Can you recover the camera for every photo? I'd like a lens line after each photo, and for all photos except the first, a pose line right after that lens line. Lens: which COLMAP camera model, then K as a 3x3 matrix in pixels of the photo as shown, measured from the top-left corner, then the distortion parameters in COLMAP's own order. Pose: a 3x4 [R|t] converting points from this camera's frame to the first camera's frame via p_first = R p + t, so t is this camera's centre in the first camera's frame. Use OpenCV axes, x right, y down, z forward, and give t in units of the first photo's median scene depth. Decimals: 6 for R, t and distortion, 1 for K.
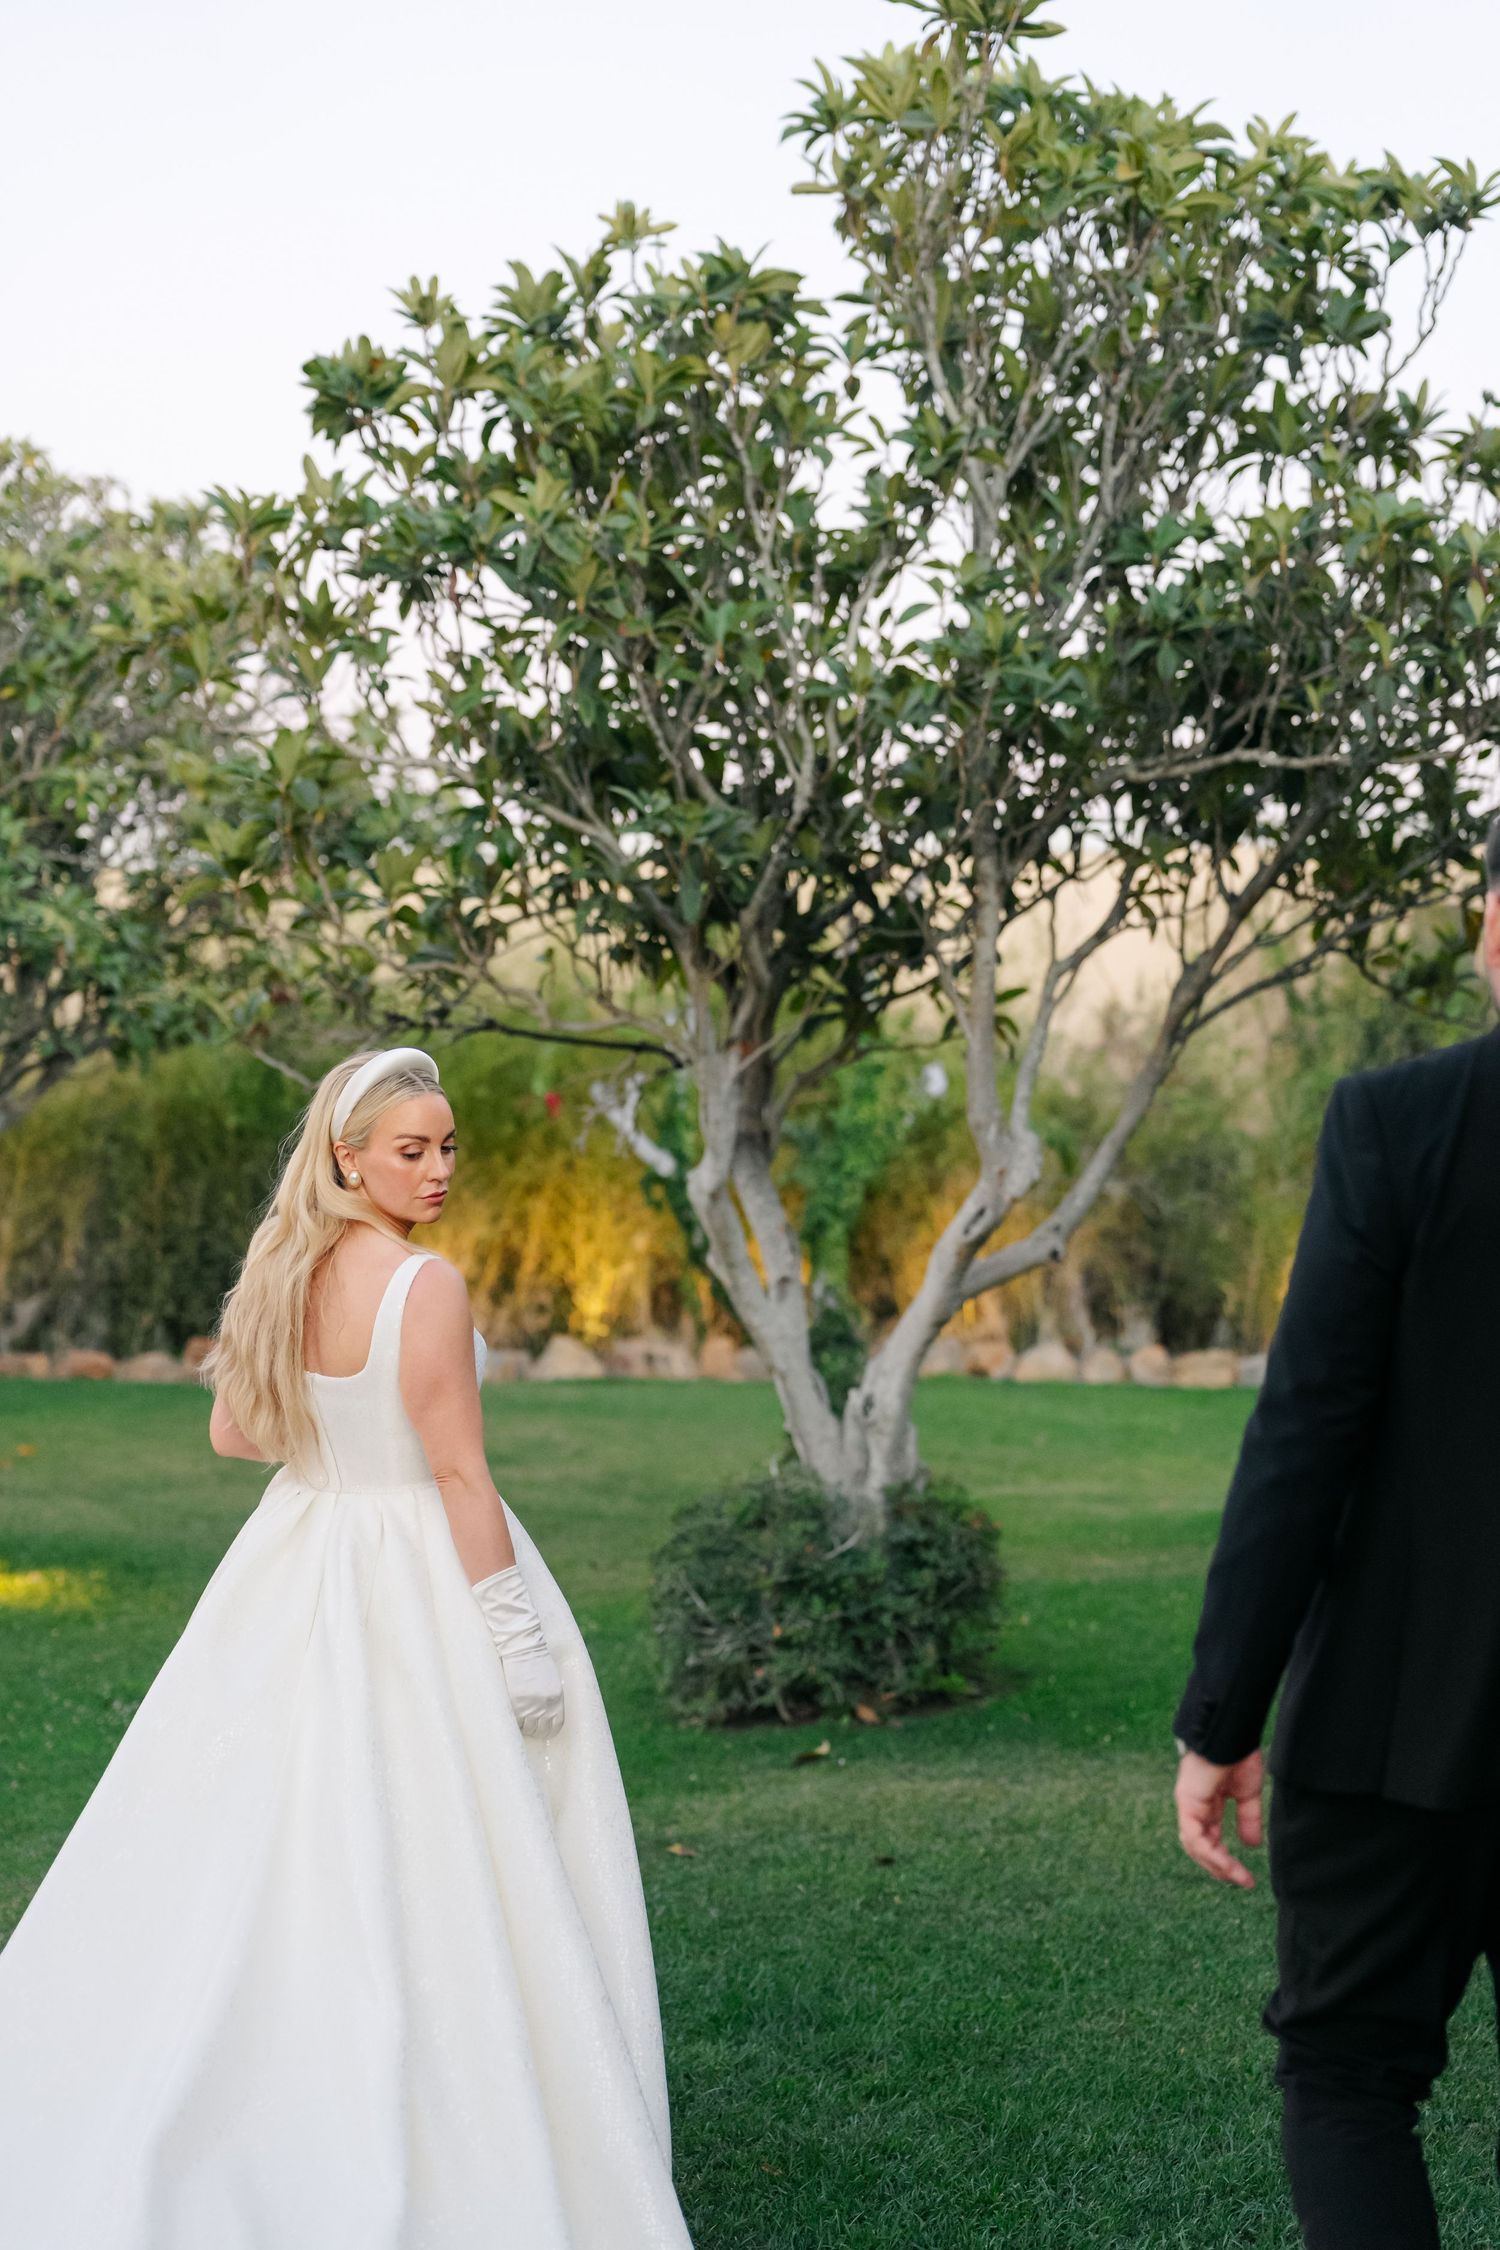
lens RADIAL K [[3083.7, 0, 756.1], [0, 3083.7, 1150.6], [0, 0, 1]] dist [0.006693, 0.019959]
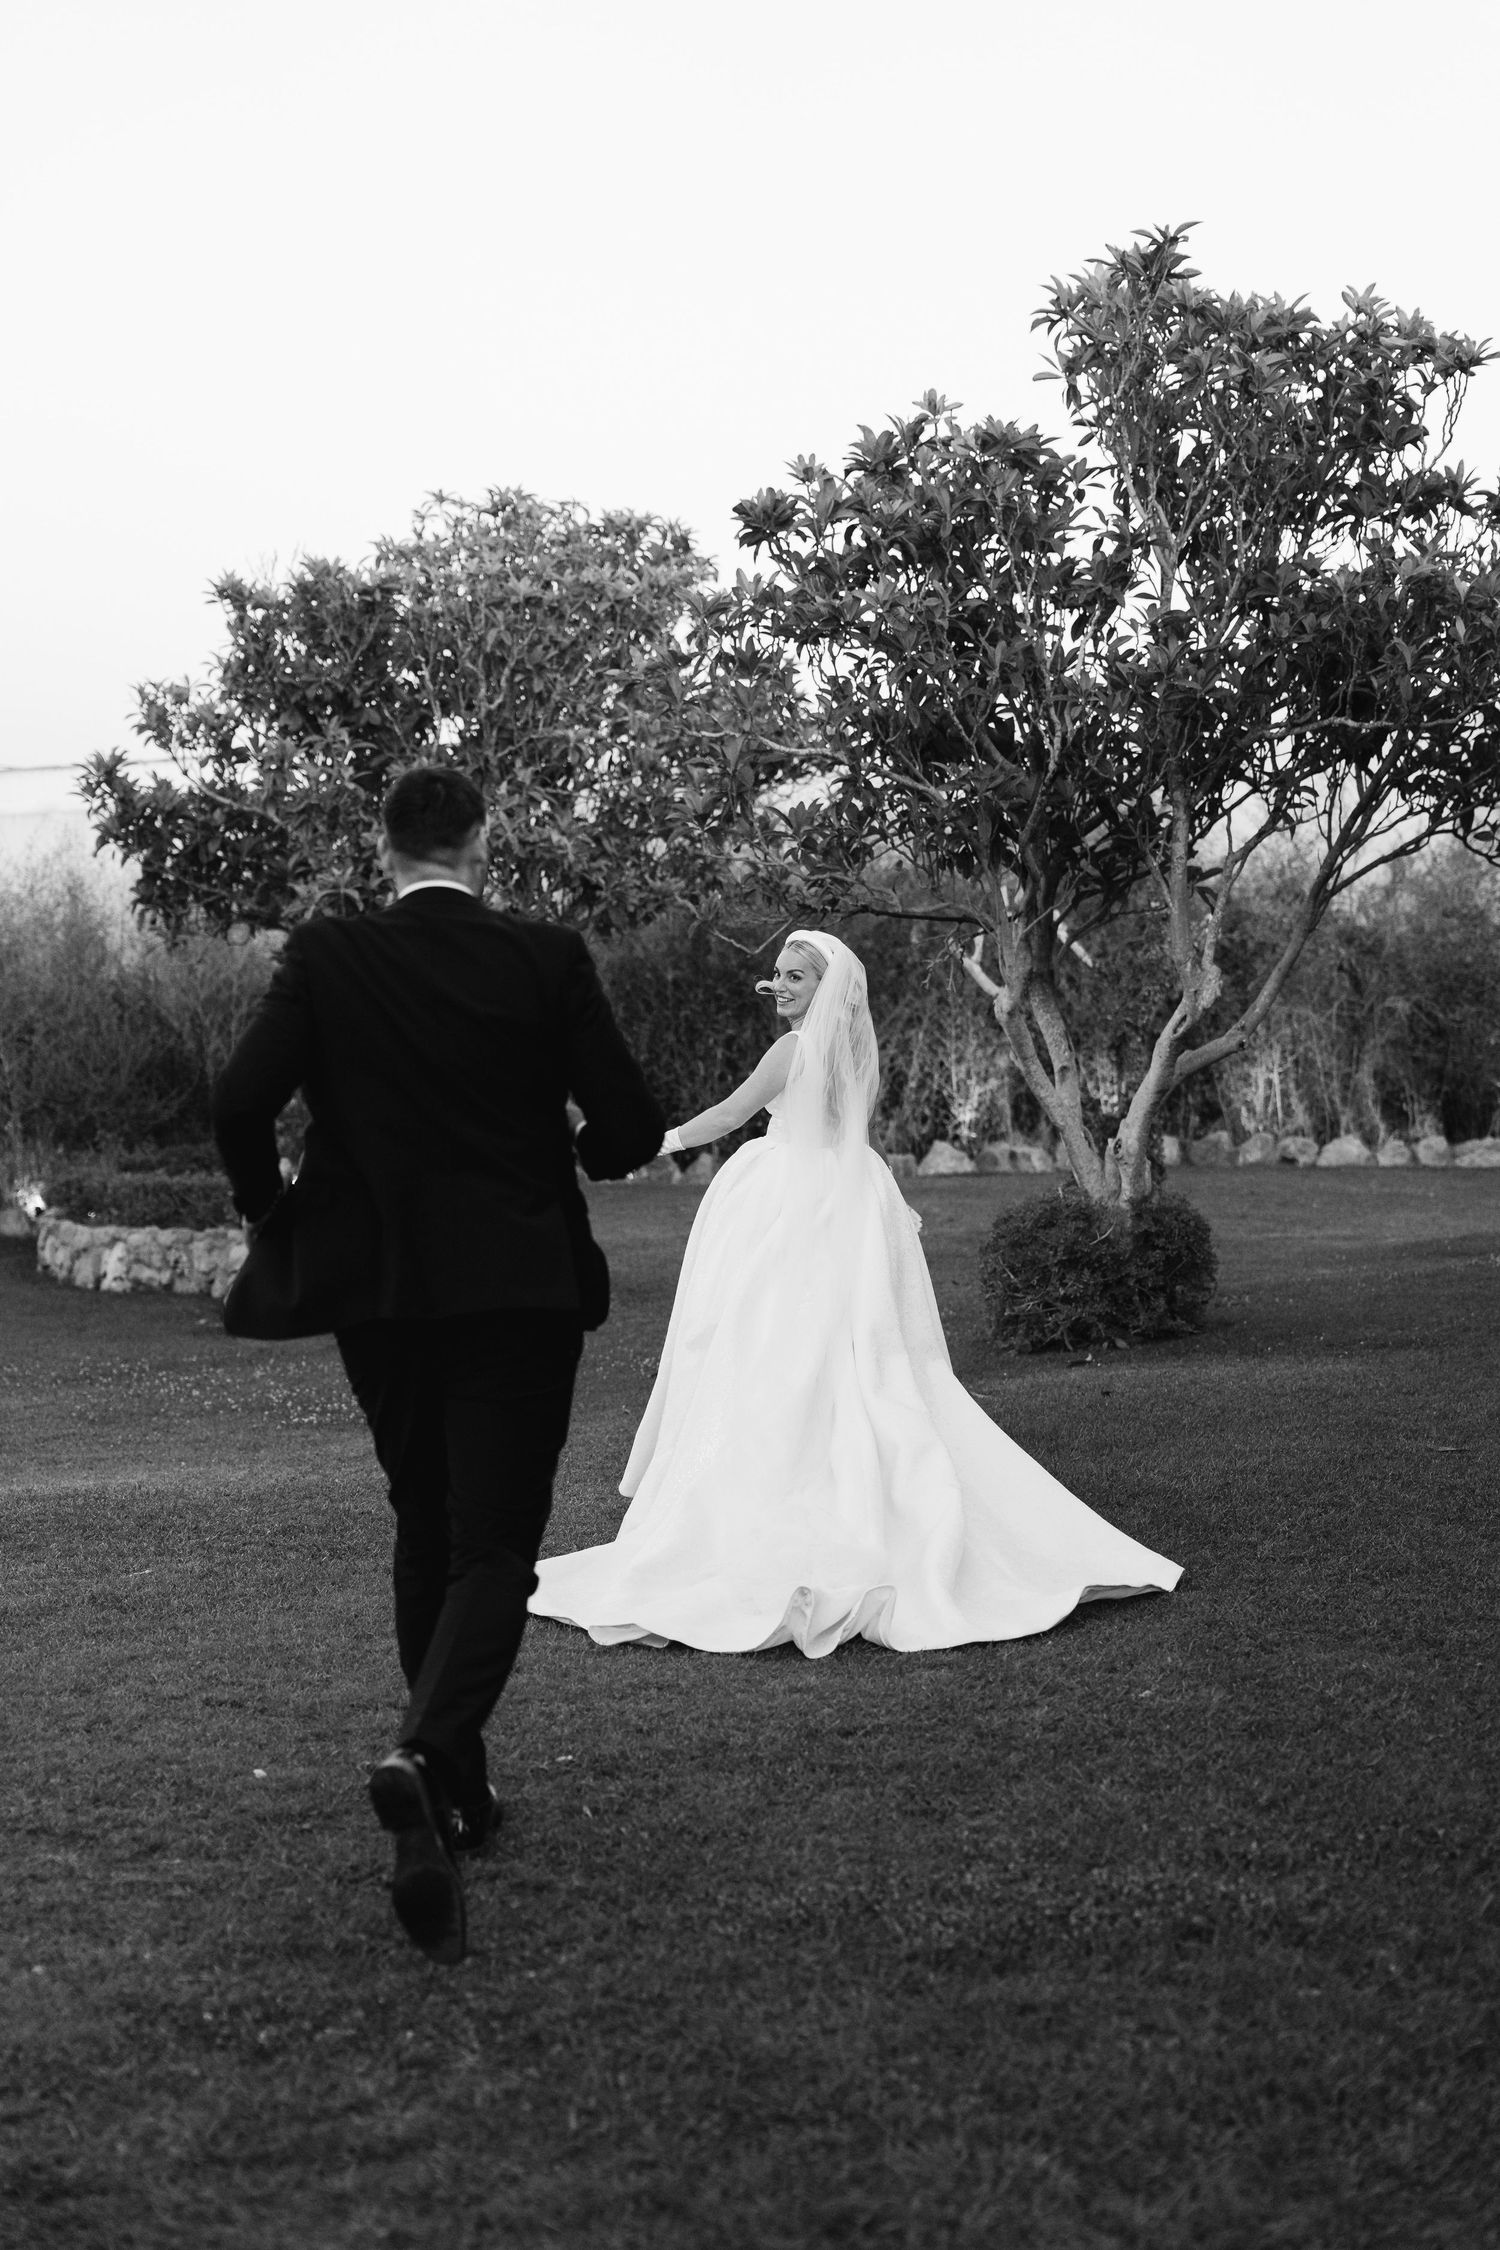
lens RADIAL K [[3051.2, 0, 753.1], [0, 3051.2, 1110.8], [0, 0, 1]] dist [-0.001199, -0.023004]
pose [[0.990890, -0.031774, -0.130874, 0.057072], [0.036905, 0.998635, 0.036970, 0.001678], [0.129521, -0.041463, 0.990709, -0.544298]]
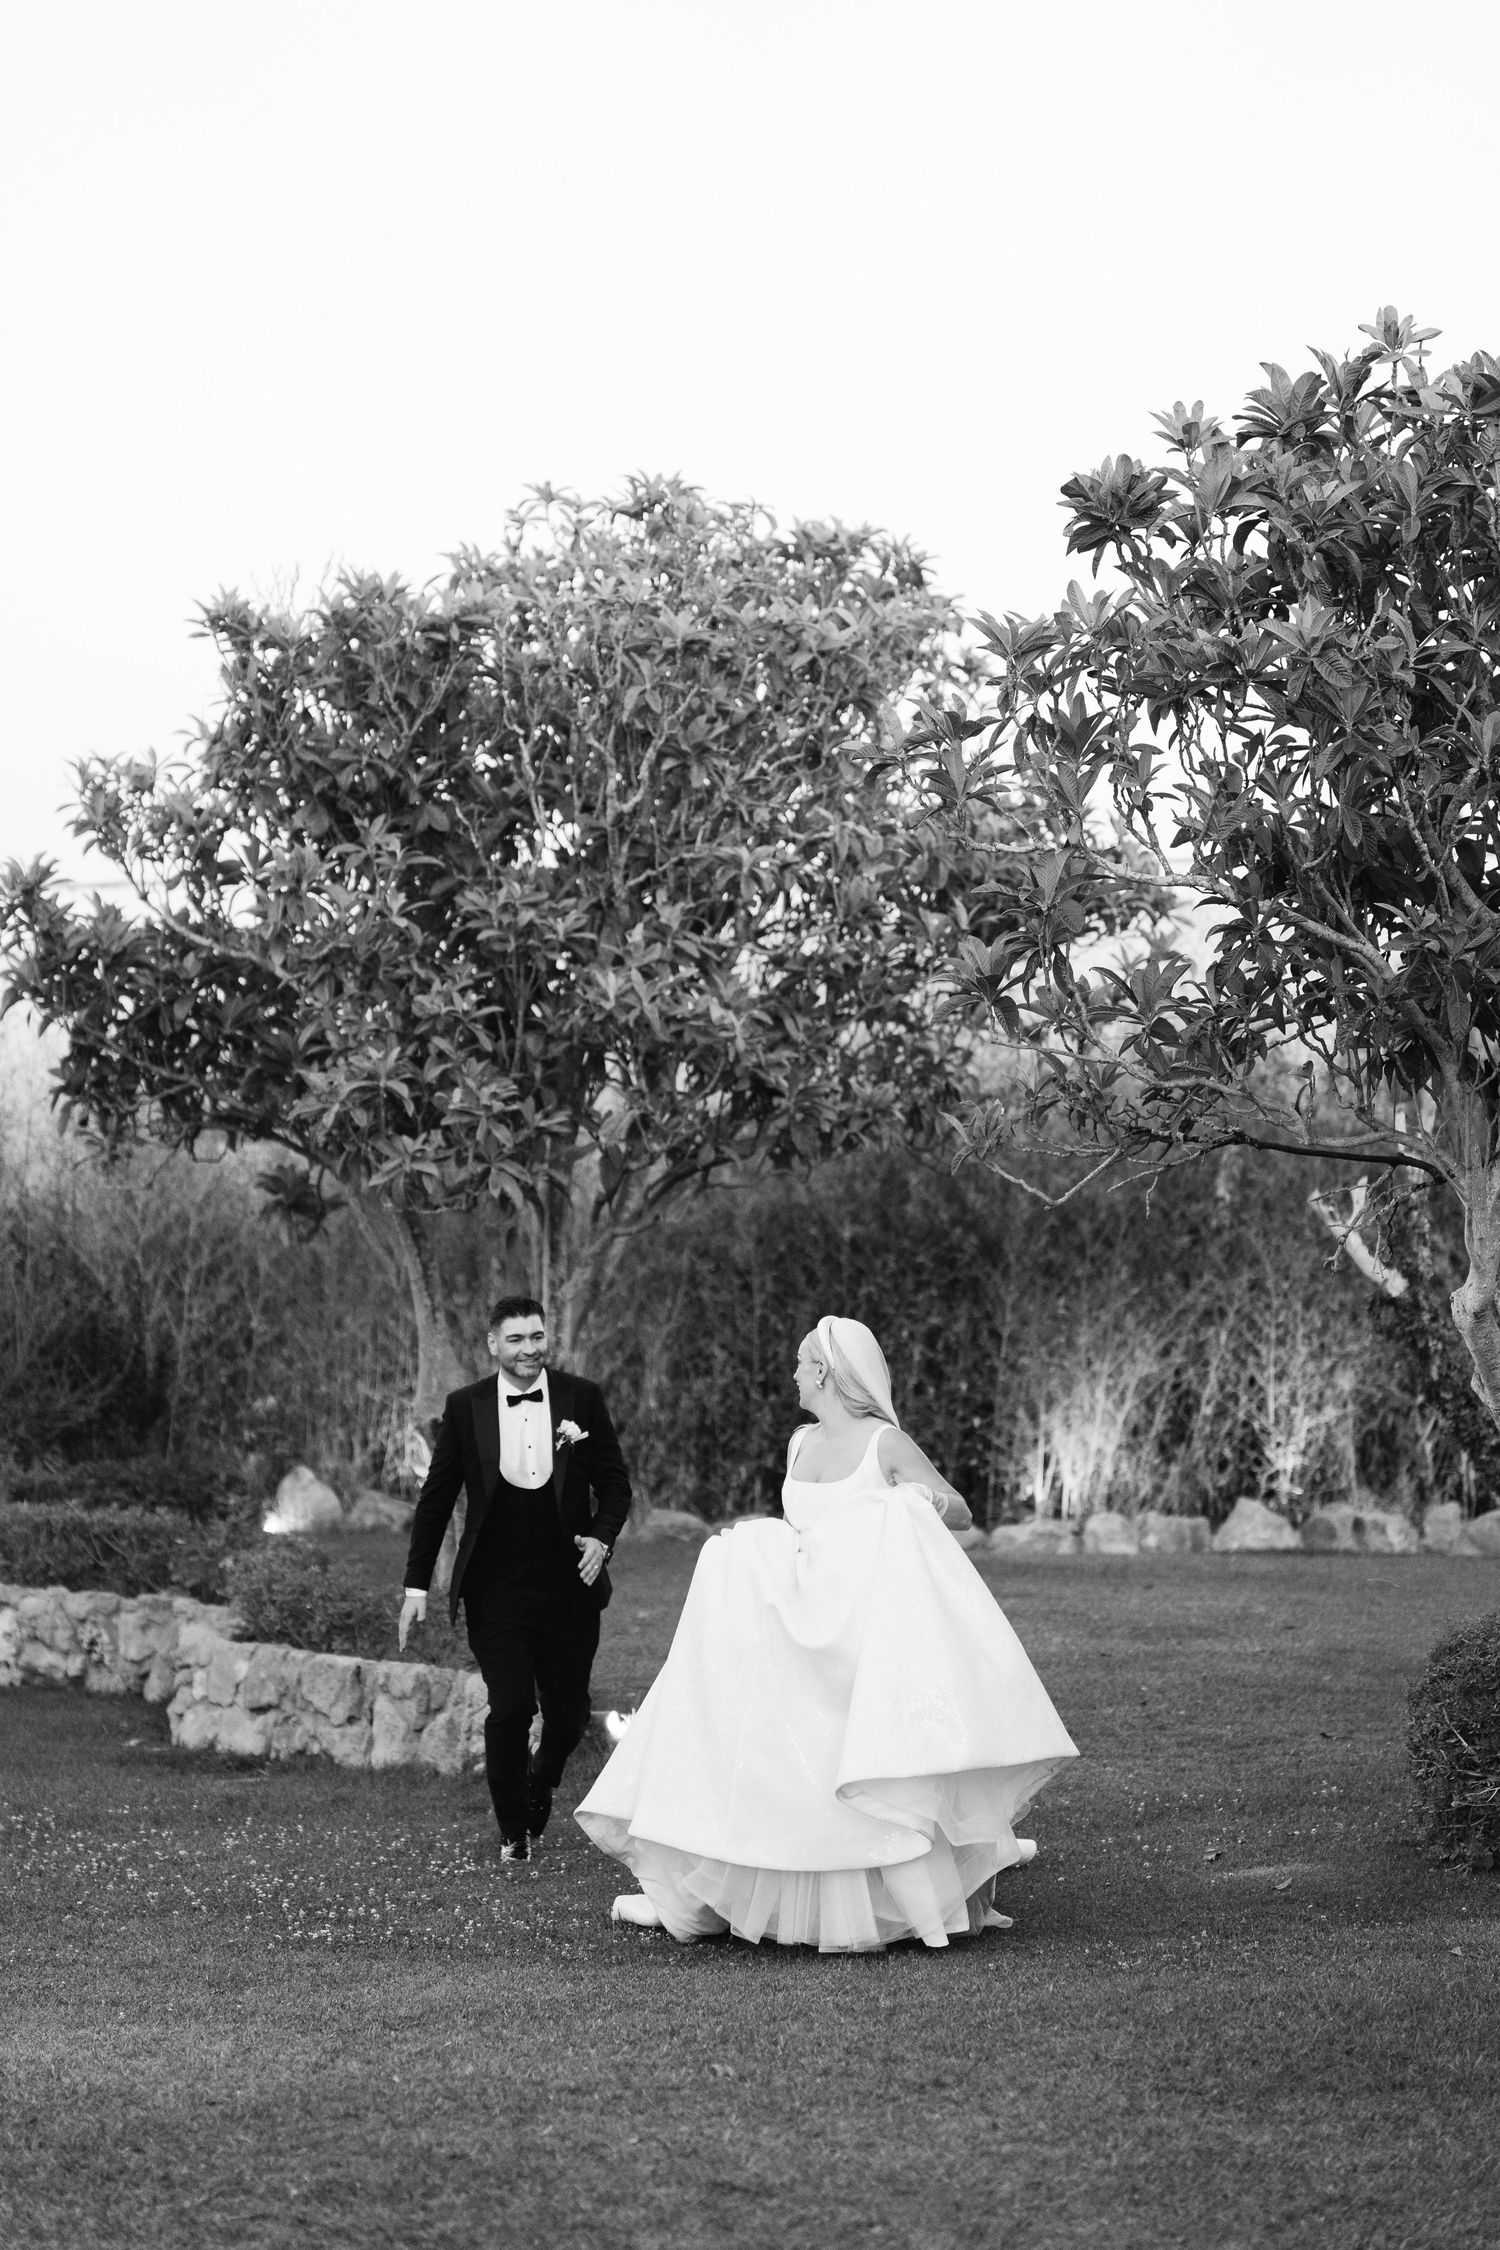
lens RADIAL K [[4337.4, 0, 722.9], [0, 4337.4, 1165.4], [0, 0, 1]] dist [0.013362, -0.007672]
pose [[0.985709, -0.004144, -0.168408, -0.017623], [0.000203, 0.999726, -0.023412, -0.000683], [0.168459, 0.023043, 0.985439, -0.371212]]
